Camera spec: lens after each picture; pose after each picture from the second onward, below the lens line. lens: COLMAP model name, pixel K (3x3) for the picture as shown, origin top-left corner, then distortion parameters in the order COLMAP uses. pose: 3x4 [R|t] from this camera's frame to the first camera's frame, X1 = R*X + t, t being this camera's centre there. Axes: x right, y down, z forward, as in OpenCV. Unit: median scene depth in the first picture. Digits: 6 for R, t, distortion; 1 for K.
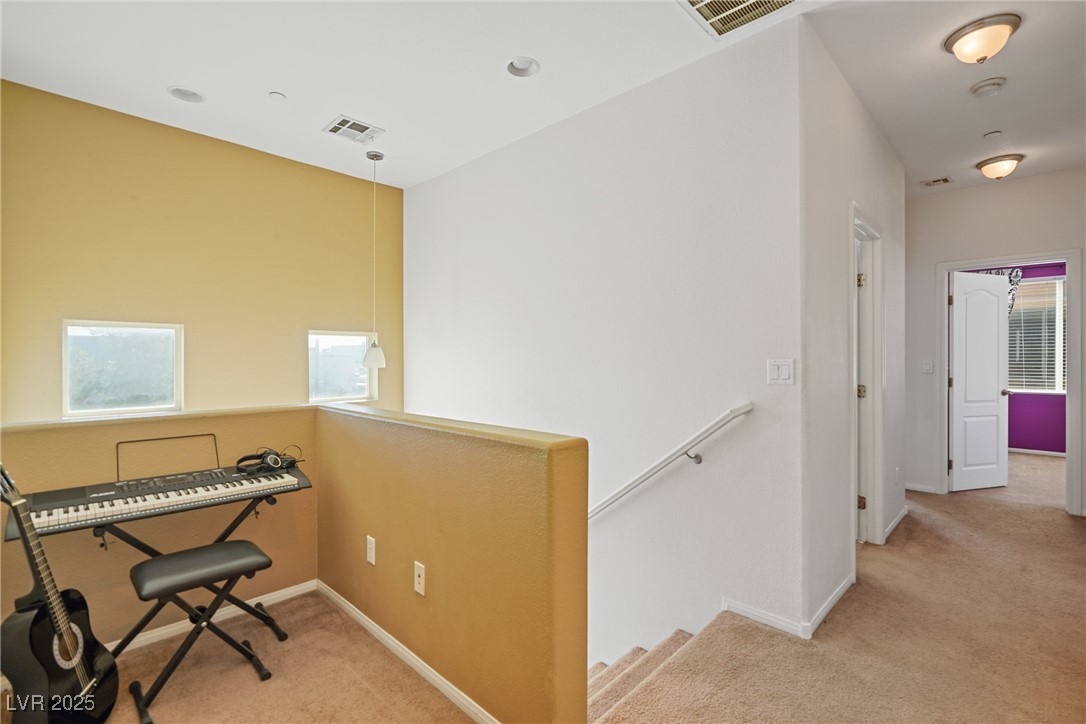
lens RADIAL K [[495.9, 0, 532.2], [0, 495.9, 342.9], [0, 0, 1]] dist [-0.008709, 0.002651]
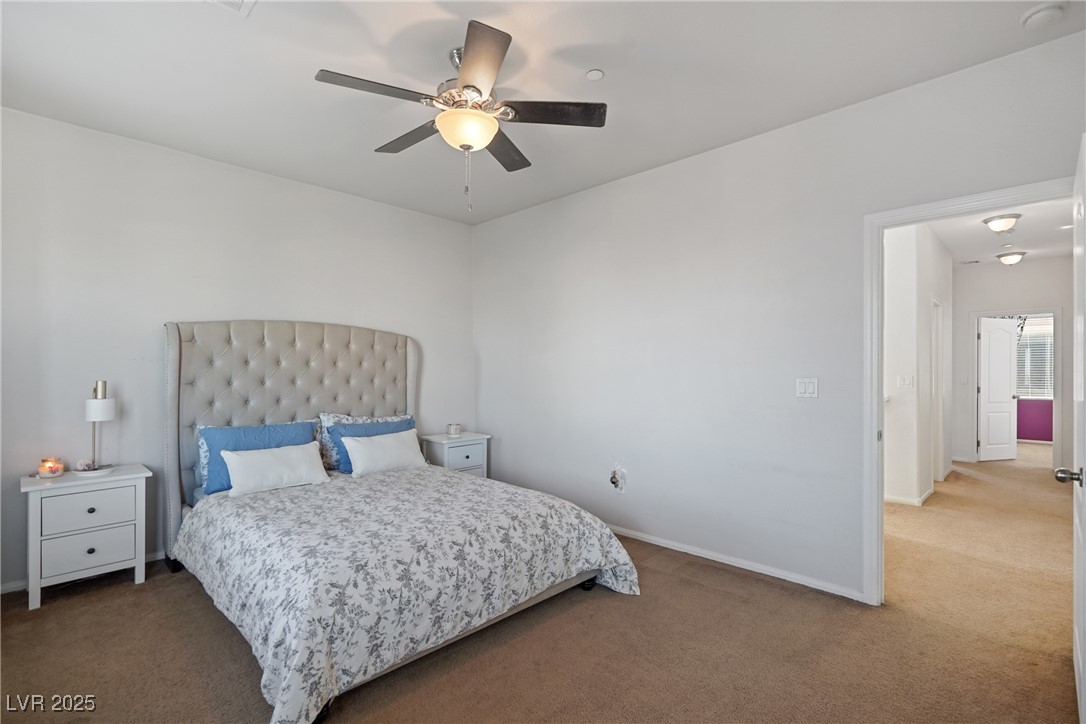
lens RADIAL K [[495.9, 0, 540.0], [0, 495.9, 359.7], [0, 0, 1]] dist [-0.008709, 0.002651]
pose [[0.999982, -0.001076, -0.005870, -0.527164], [0.001106, 0.999986, 0.005129, -0.024153], [0.005865, -0.005135, 0.999970, -0.562450]]
